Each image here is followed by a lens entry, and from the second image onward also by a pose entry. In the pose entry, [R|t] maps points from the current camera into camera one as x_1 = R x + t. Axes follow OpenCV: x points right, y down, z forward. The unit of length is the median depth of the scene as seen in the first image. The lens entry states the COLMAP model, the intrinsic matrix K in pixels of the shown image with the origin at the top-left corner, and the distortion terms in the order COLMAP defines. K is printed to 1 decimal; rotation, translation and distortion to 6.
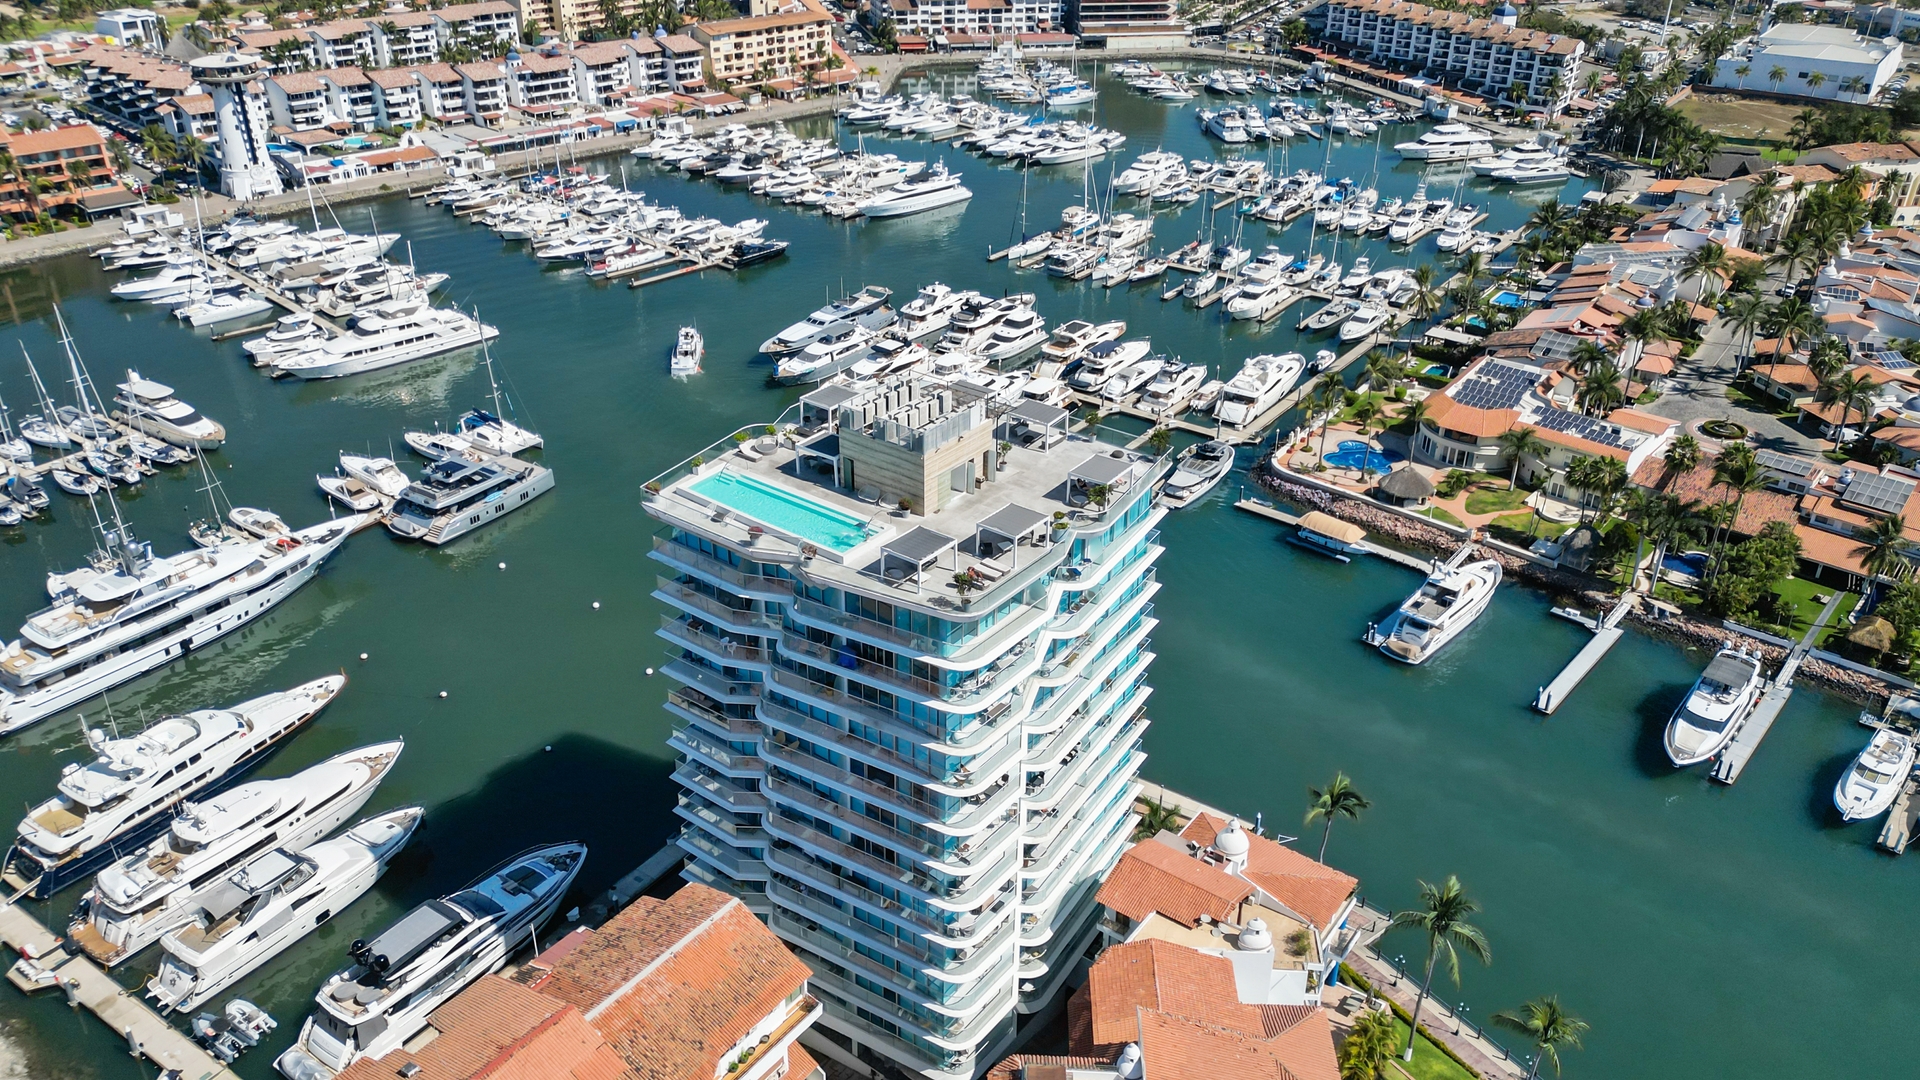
lens RADIAL K [[1387.2, 0, 962.4], [0, 1387.2, 566.4], [0, 0, 1]] dist [0.075095, -0.072287]
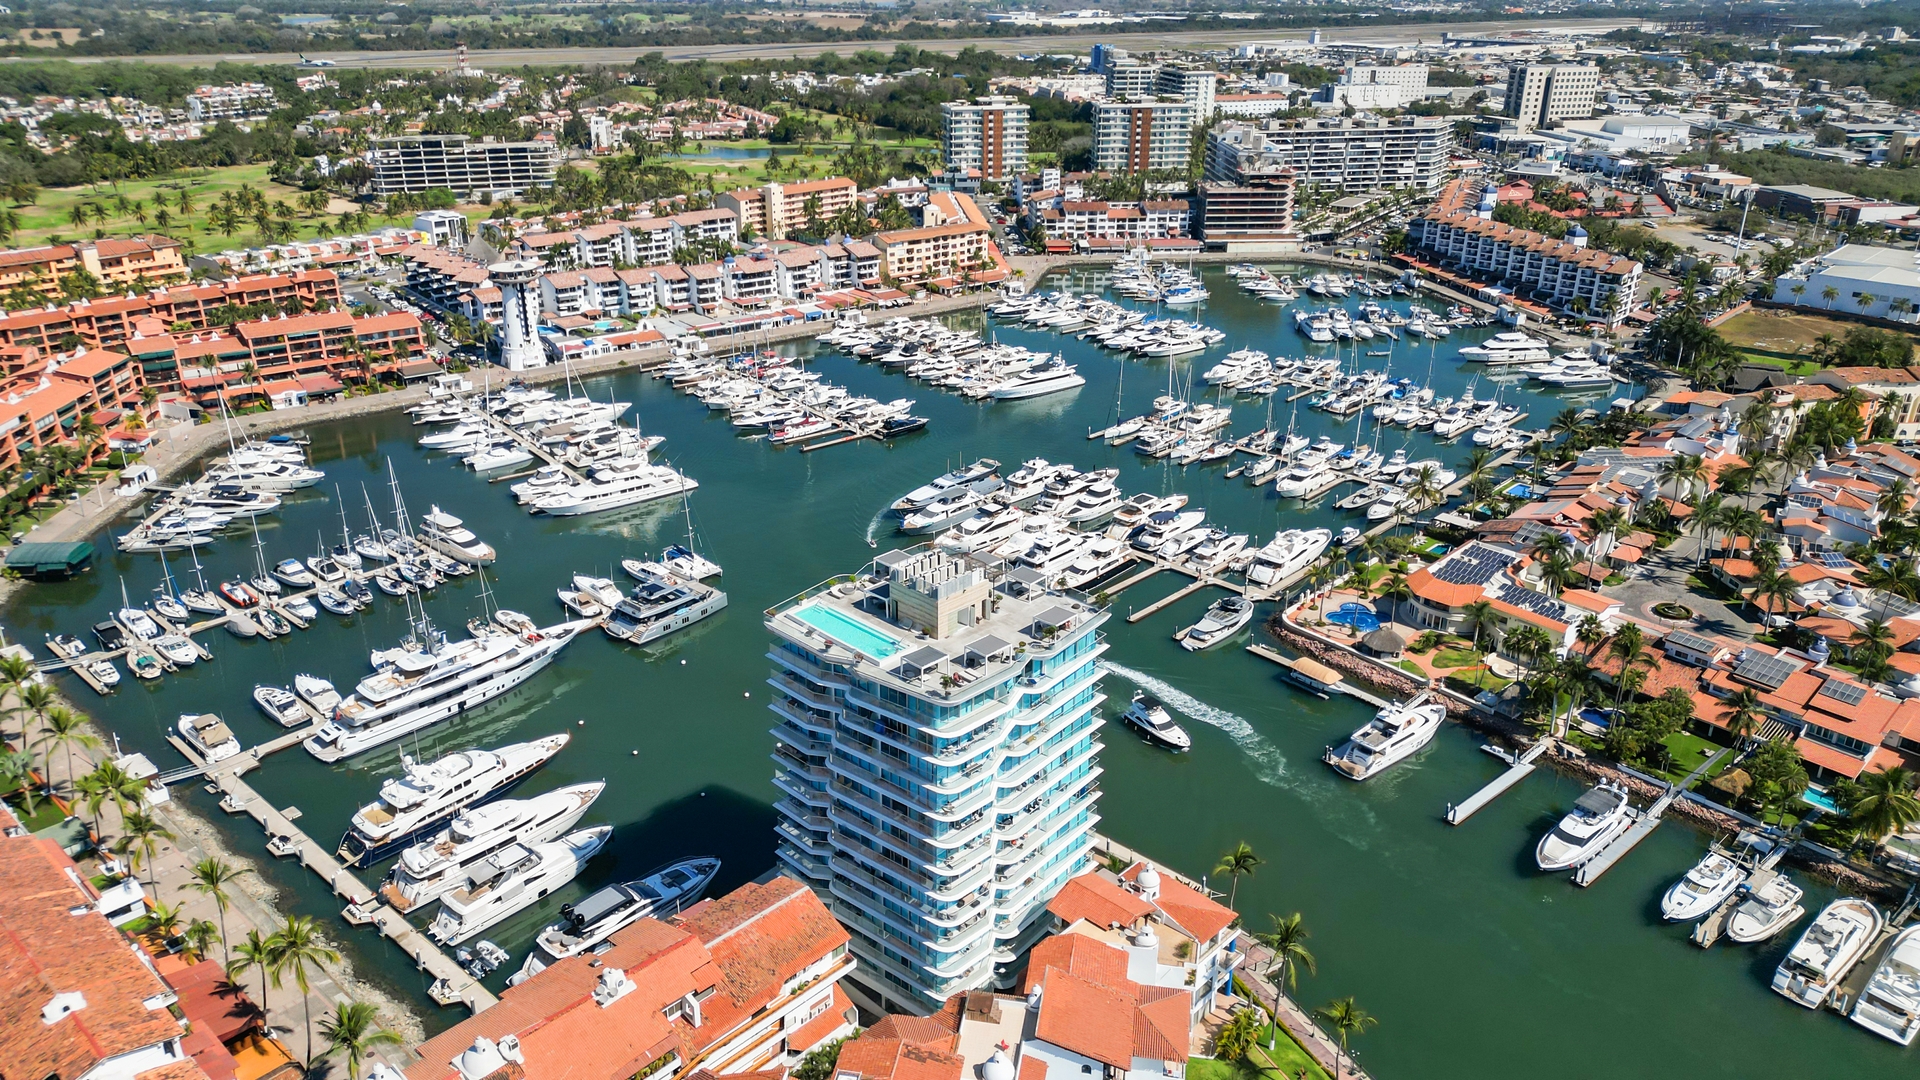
lens RADIAL K [[1387.2, 0, 962.4], [0, 1387.2, 566.4], [0, 0, 1]] dist [0.075095, -0.072287]
pose [[0.989856, 0.048852, -0.133409, 0.083849], [-0.061141, 0.994097, -0.089626, 0.008086], [0.128243, 0.096874, 0.987000, -0.223467]]
